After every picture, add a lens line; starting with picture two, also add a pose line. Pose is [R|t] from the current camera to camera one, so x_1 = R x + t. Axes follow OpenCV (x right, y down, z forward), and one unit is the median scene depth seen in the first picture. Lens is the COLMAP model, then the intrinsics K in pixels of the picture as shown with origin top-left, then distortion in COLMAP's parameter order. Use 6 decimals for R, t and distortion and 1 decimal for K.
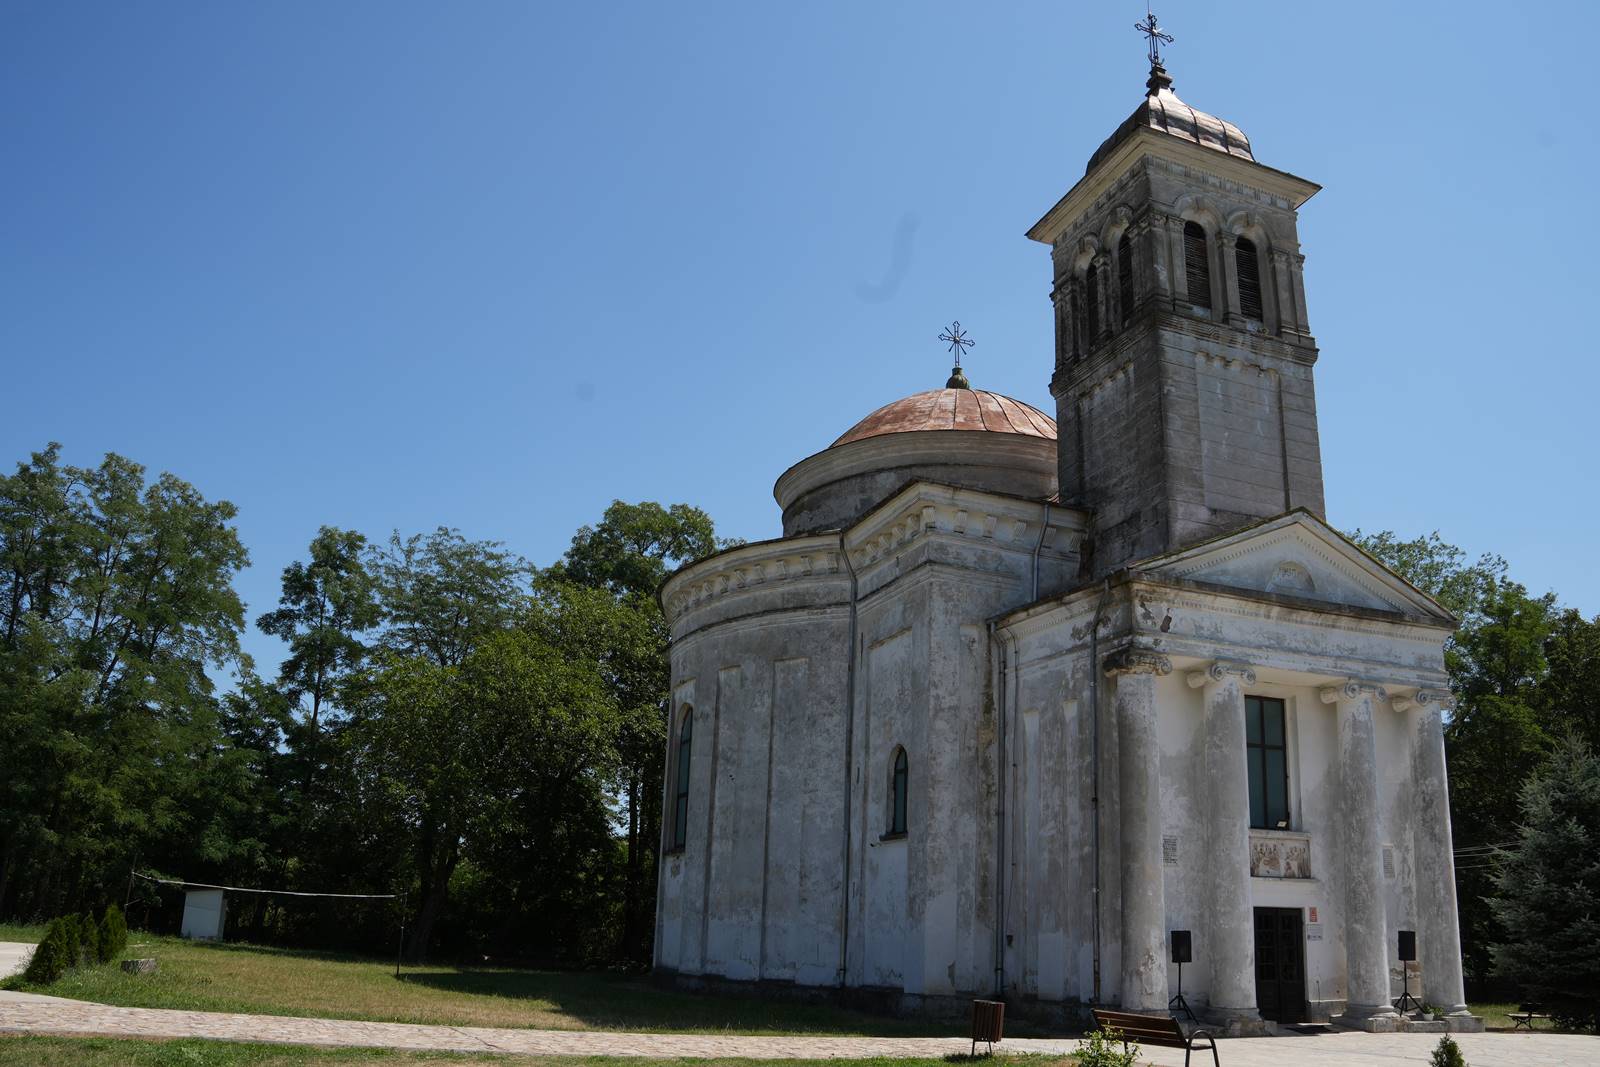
lens RADIAL K [[1278.7, 0, 800.0], [0, 1278.7, 533.5], [0, 0, 1]] dist [-0.186622, 0.105149]
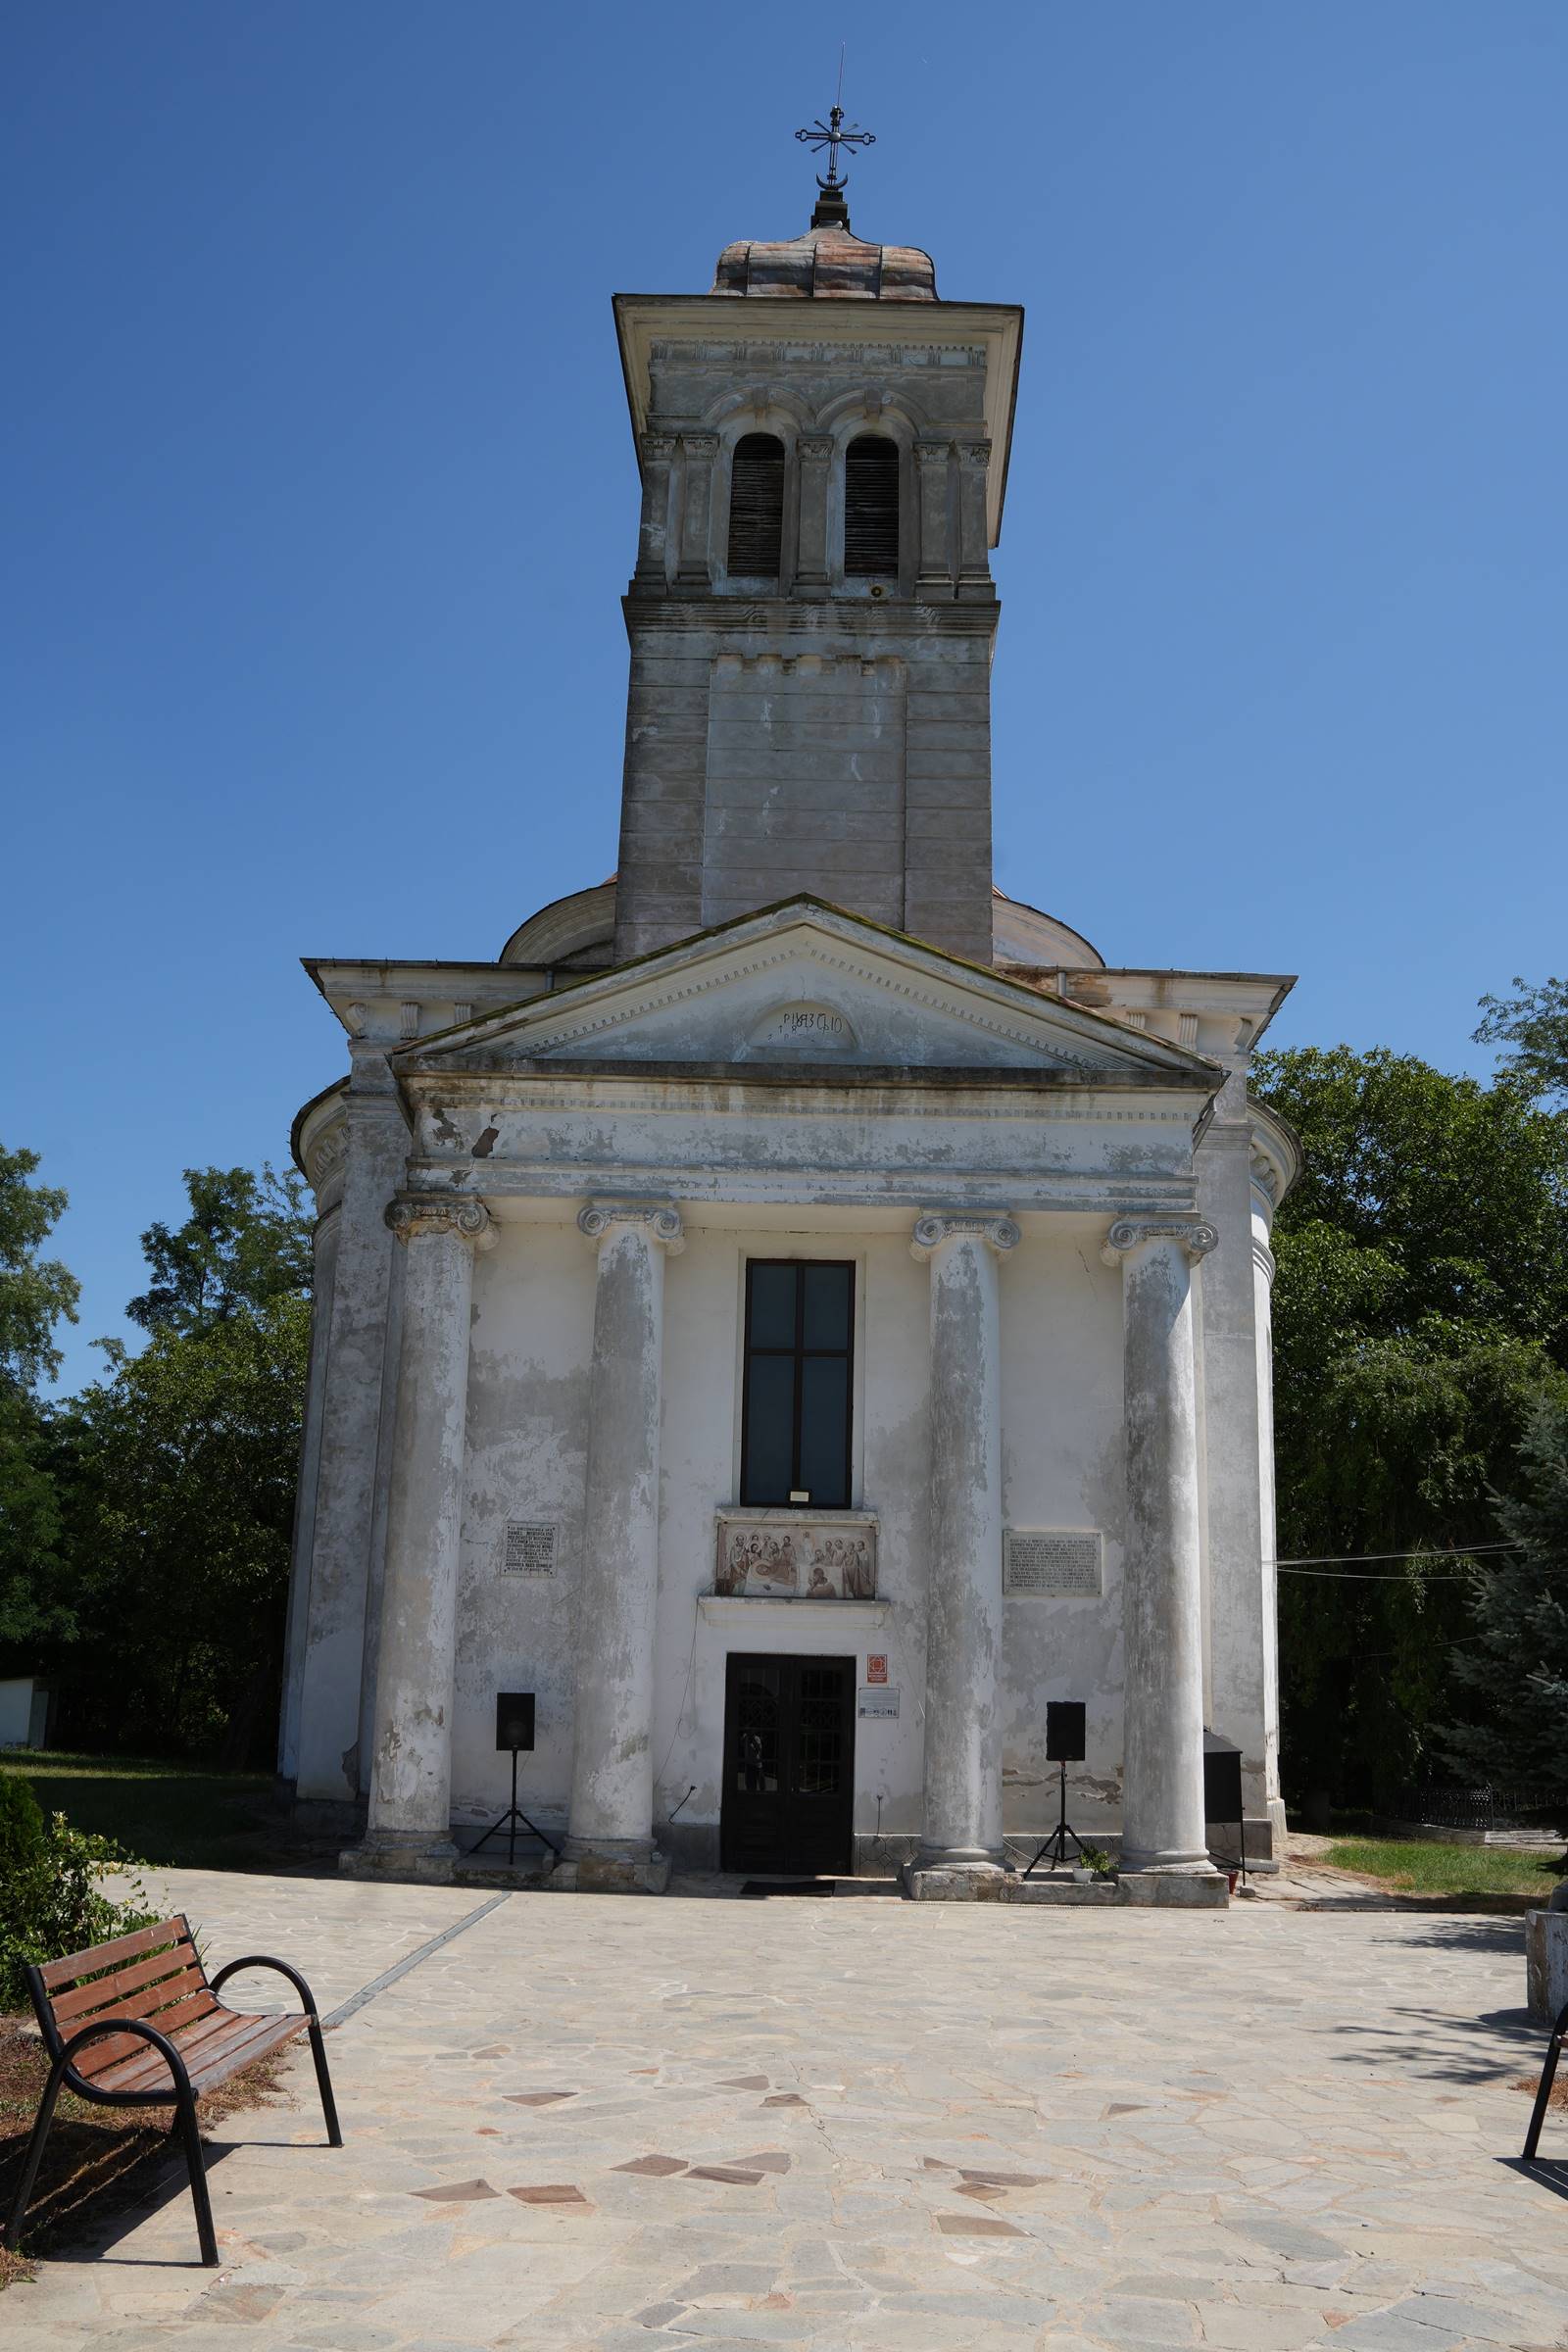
lens RADIAL K [[1894.7, 0, 784.0], [0, 1894.7, 1176.0], [0, 0, 1]] dist [-0.176074, 0.070117]
pose [[0.933515, -0.117140, -0.338862, 0.605056], [0.122080, 0.992497, -0.006780, 0.094142], [0.337113, -0.035039, 0.940812, 0.222985]]
